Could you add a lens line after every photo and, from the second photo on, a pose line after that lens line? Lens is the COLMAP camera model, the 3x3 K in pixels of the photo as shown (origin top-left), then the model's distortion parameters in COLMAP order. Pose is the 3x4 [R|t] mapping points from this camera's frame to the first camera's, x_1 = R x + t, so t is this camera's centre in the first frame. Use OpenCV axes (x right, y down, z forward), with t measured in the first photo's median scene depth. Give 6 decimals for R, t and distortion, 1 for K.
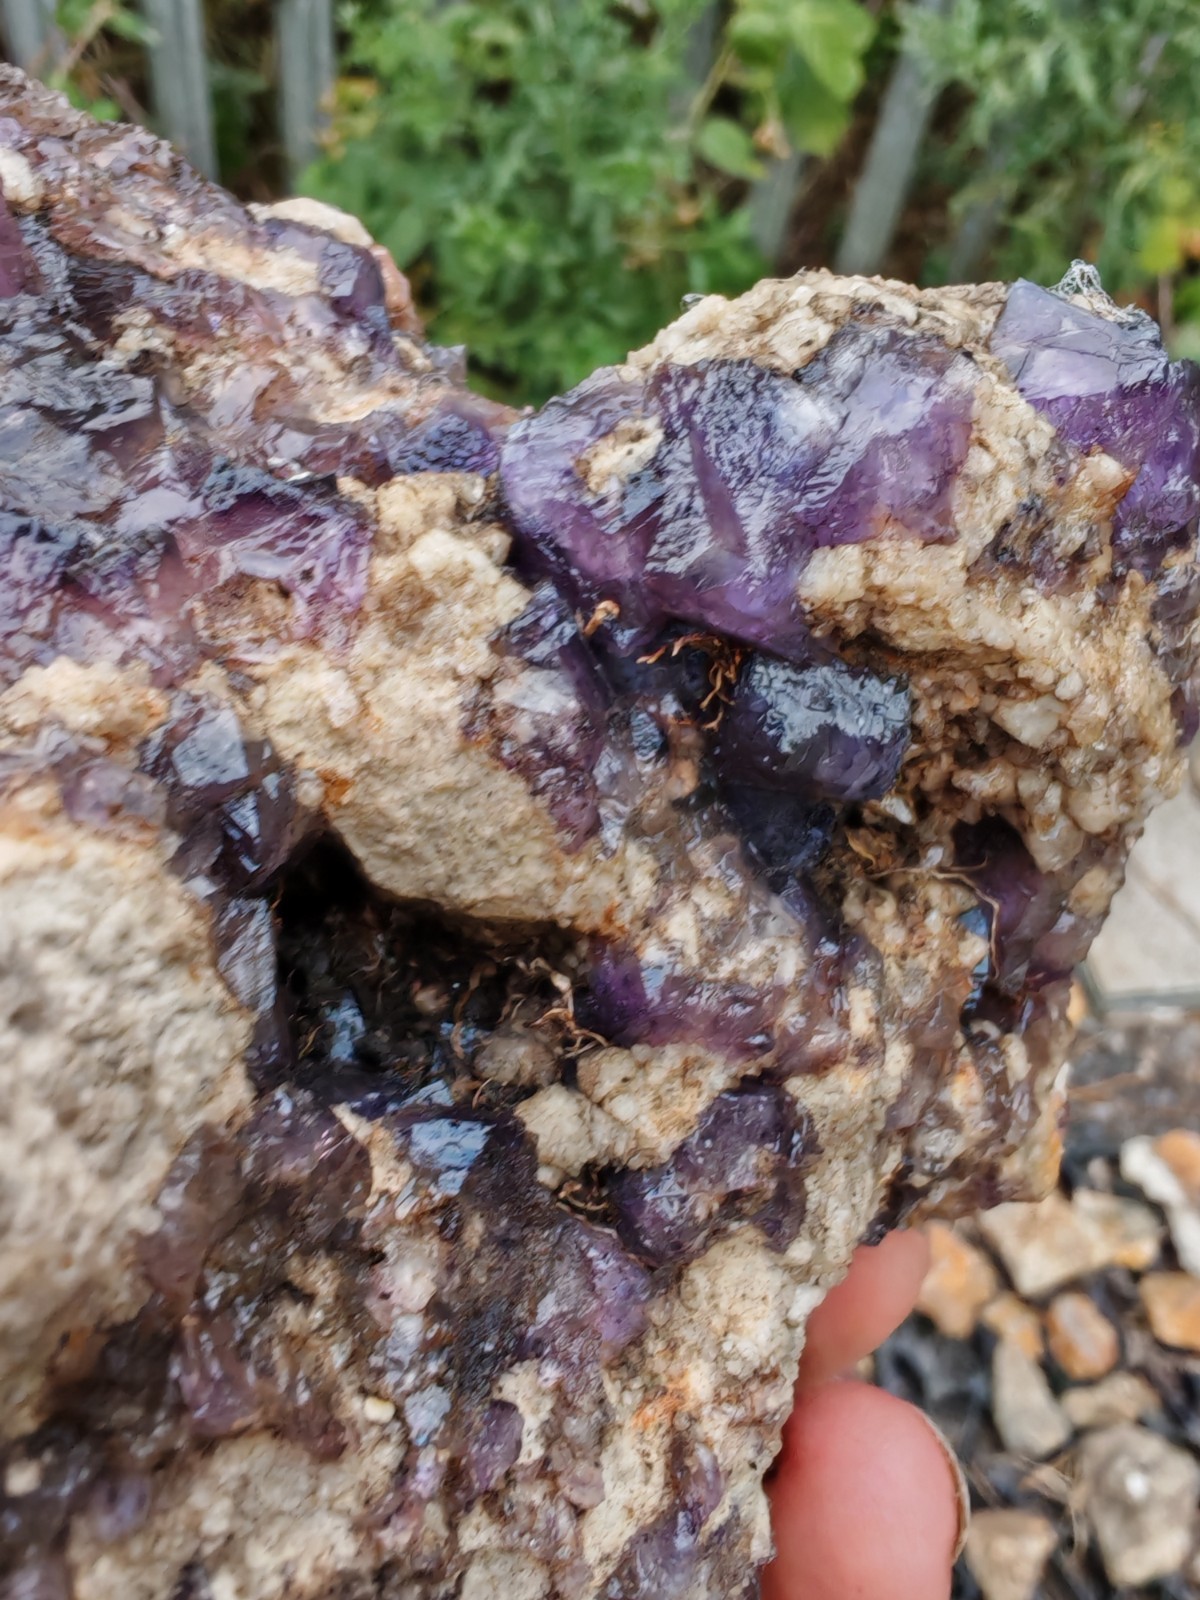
lens RADIAL K [[1302.9, 0, 580.5], [0, 1302.9, 781.3], [0, 0, 1]] dist [-0.008074, -0.001022]
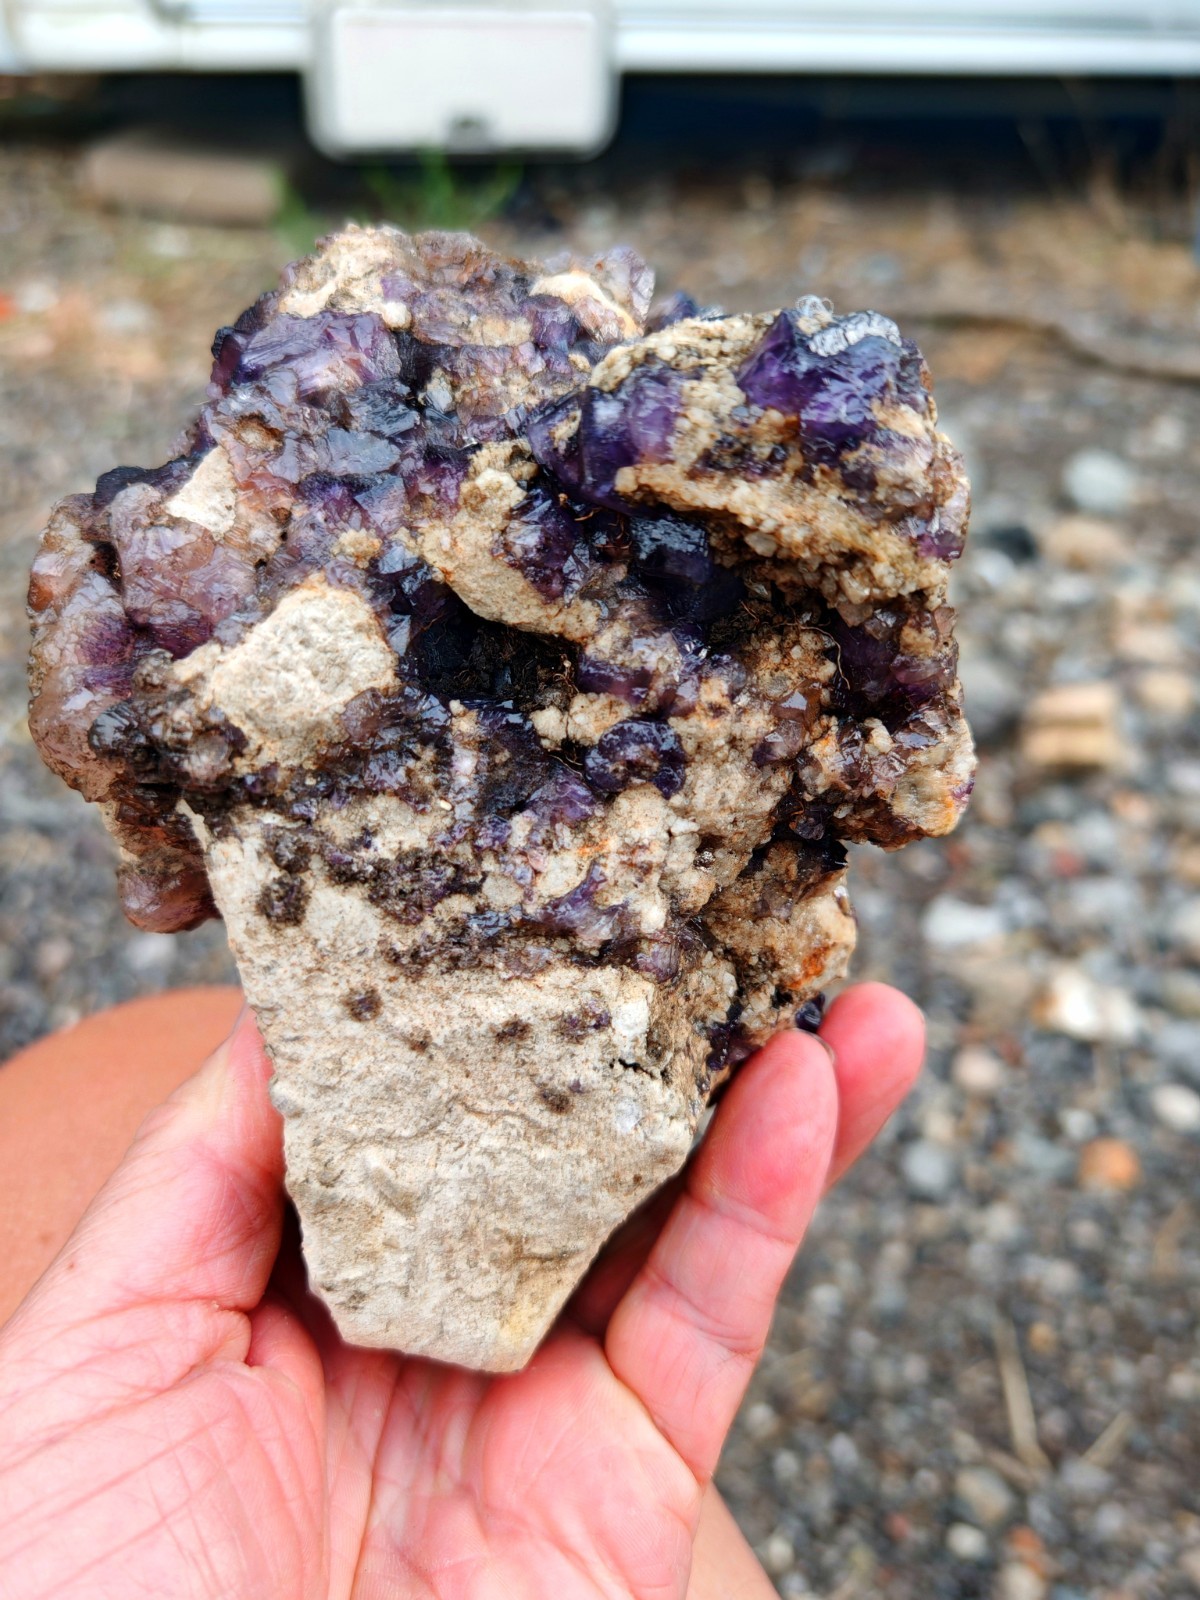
lens RADIAL K [[1271.5, 0, 600.0], [0, 1271.5, 800.0], [0, 0, 1]] dist [-0.011909, -0.001518]
pose [[0.815828, 0.103020, -0.569044, 1.458433], [-0.010513, 0.986484, 0.163521, 0.028406], [0.578199, -0.127423, 0.805884, -0.865334]]
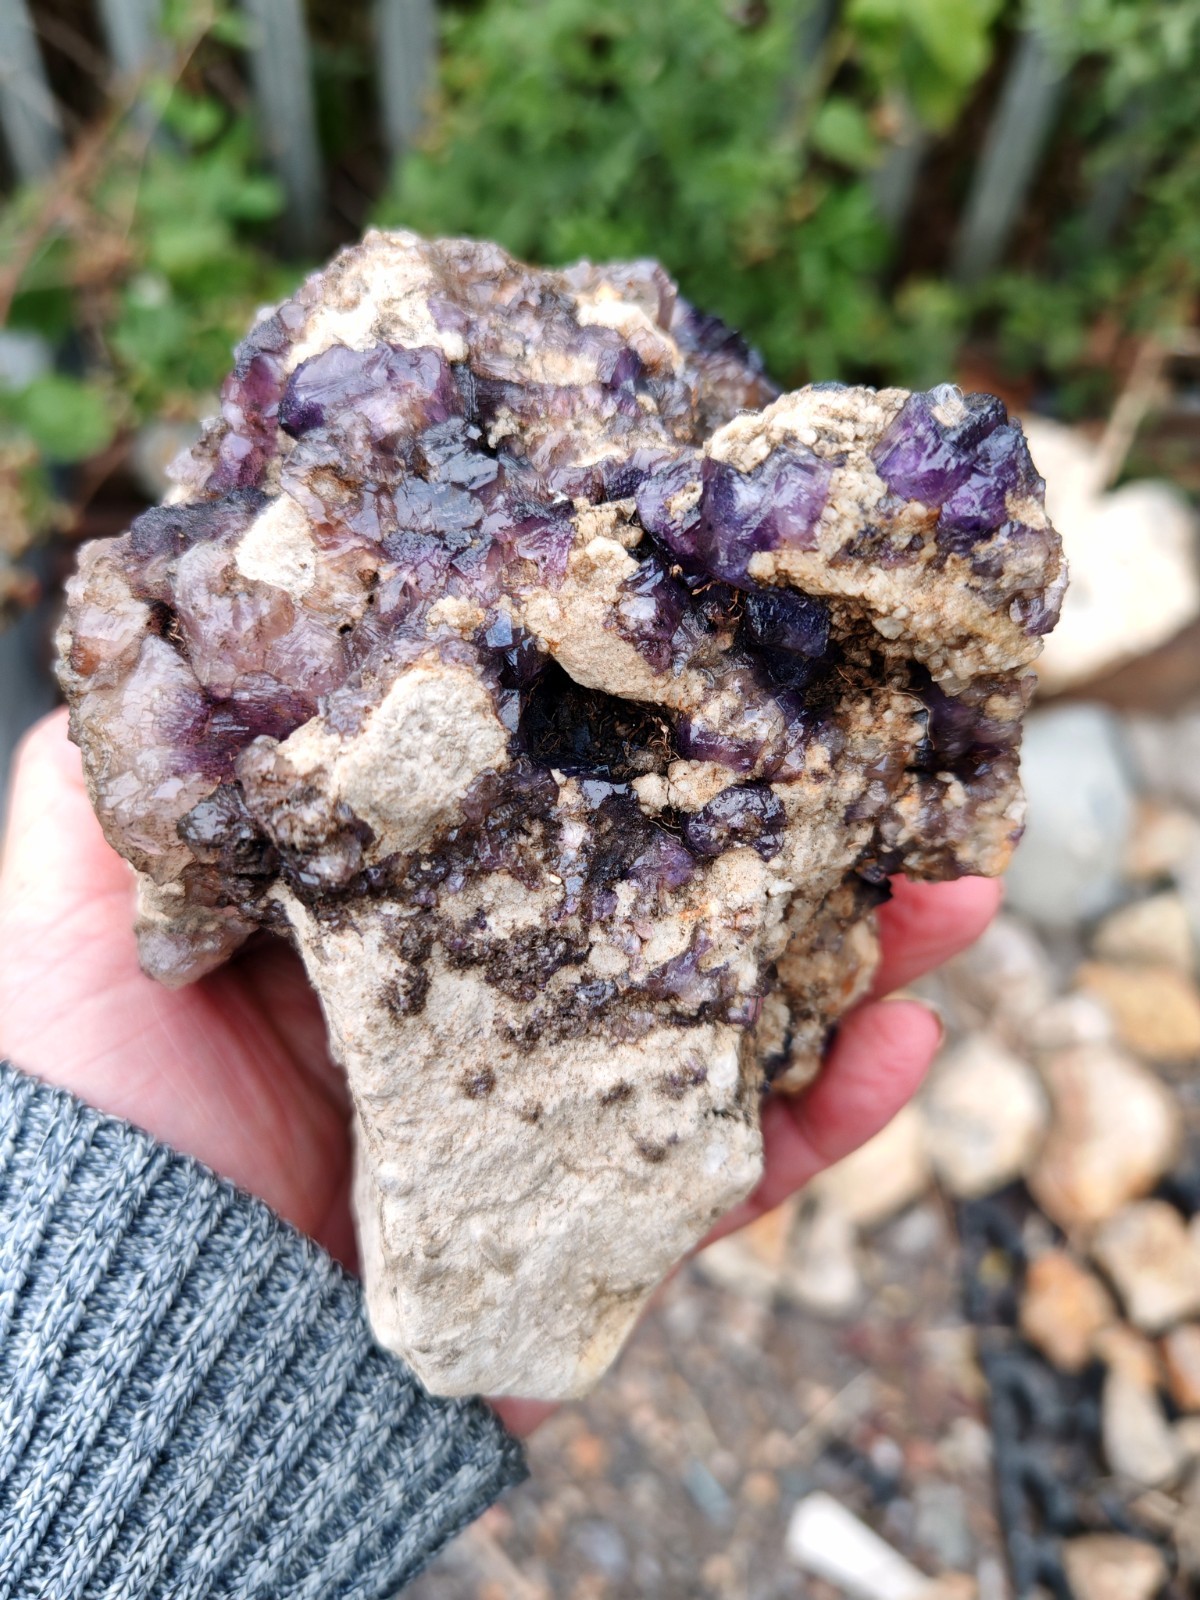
lens RADIAL K [[1271.5, 0, 600.0], [0, 1271.5, 800.0], [0, 0, 1]] dist [-0.011909, -0.001518]
pose [[0.911661, 0.125000, -0.391471, 0.841575], [-0.025724, 0.968106, 0.249218, -0.301459], [0.410138, -0.217132, 0.885799, -1.130614]]
